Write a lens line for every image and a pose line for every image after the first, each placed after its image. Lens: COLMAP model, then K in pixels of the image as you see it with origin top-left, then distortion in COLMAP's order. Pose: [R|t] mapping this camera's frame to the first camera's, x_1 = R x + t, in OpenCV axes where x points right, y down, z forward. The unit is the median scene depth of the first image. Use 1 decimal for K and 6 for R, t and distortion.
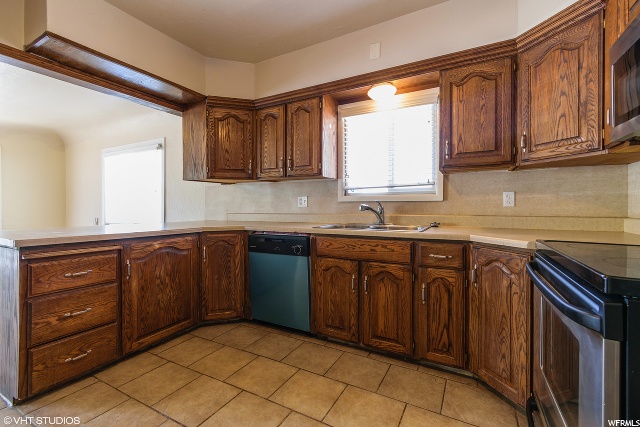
lens RADIAL K [[286.6, 0, 323.4], [0, 286.6, 206.7], [0, 0, 1]] dist [0.003249, -0.000349]
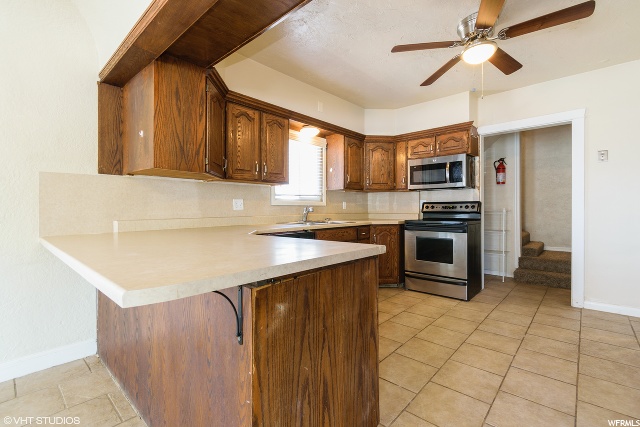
lens RADIAL K [[286.6, 0, 325.9], [0, 286.6, 208.1], [0, 0, 1]] dist [0.003249, -0.000349]
pose [[0.236134, 0.002589, 0.971717, -1.395786], [0.004824, 0.999981, -0.003836, 0.000621], [-0.971709, 0.005593, 0.236117, 0.669809]]
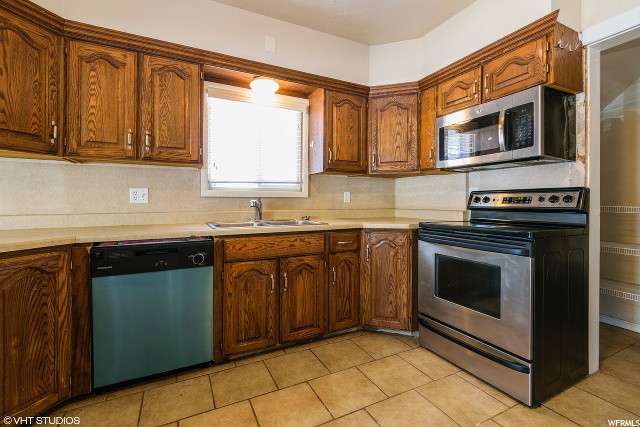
lens RADIAL K [[286.6, 0, 325.7], [0, 286.6, 203.2], [0, 0, 1]] dist [0.003249, -0.000349]
pose [[0.566155, -0.001834, 0.824297, -0.567765], [0.001295, 0.999998, 0.001336, 0.000842], [-0.824298, 0.000311, 0.566156, 0.313776]]
